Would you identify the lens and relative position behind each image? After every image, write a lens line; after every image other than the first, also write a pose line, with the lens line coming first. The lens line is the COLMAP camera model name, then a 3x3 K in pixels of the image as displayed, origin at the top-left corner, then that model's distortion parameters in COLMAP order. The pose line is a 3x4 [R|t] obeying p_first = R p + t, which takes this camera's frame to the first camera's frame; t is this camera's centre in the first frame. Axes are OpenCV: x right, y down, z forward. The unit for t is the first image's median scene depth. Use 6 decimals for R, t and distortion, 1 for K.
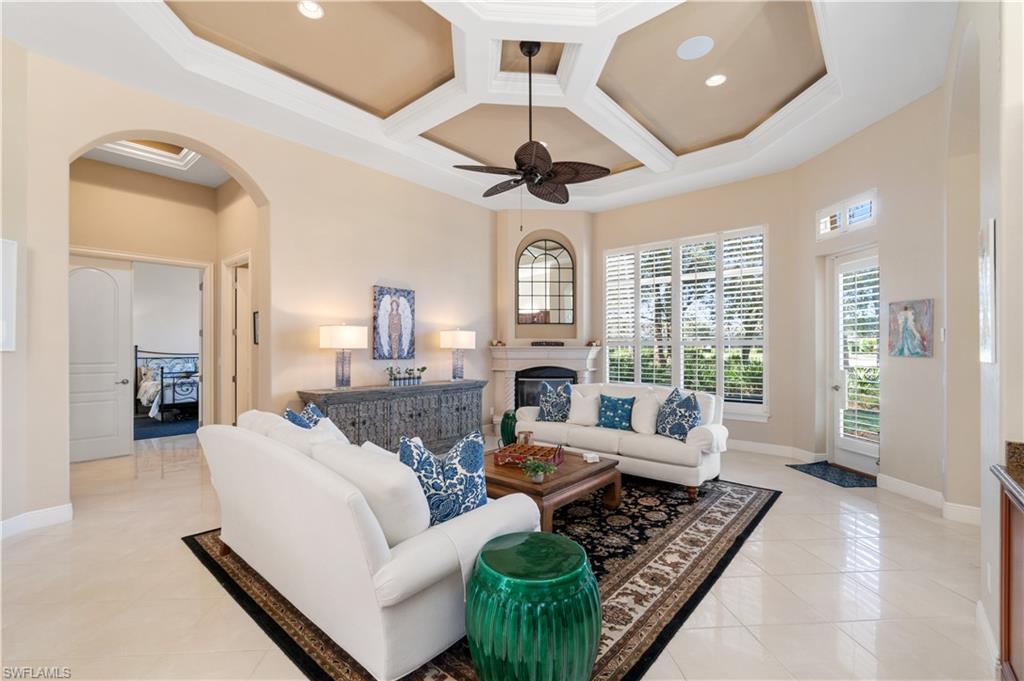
lens RADIAL K [[441.0, 0, 507.4], [0, 441.0, 343.4], [0, 0, 1]] dist [0.001606, 0.000310]
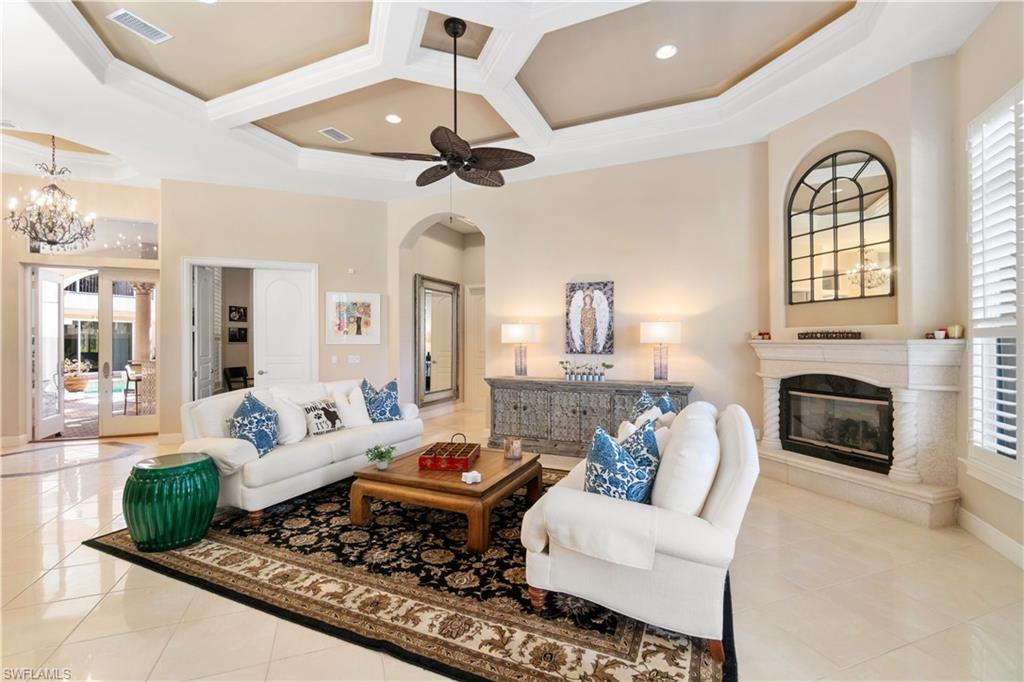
lens RADIAL K [[441.0, 0, 507.4], [0, 441.0, 343.9], [0, 0, 1]] dist [0.001606, 0.000310]
pose [[0.292322, 0.005535, -0.956304, 0.727541], [0.012141, 0.999881, 0.009498, 0.001623], [0.956243, -0.014387, 0.292221, 0.605906]]
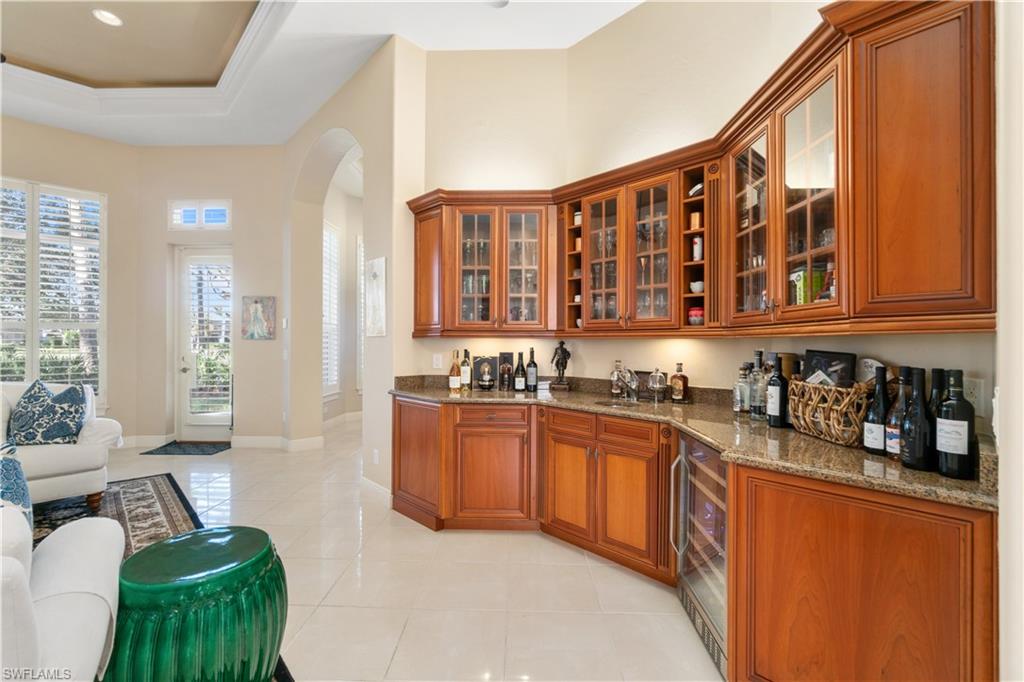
lens RADIAL K [[439.4, 0, 508.1], [0, 439.4, 336.0], [0, 0, 1]] dist [-0.000504, -0.000091]
pose [[0.101185, 0.014814, 0.994757, -0.247300], [-0.012599, 0.999828, -0.013607, 0.023451], [-0.994788, -0.011157, 0.101354, 0.114481]]
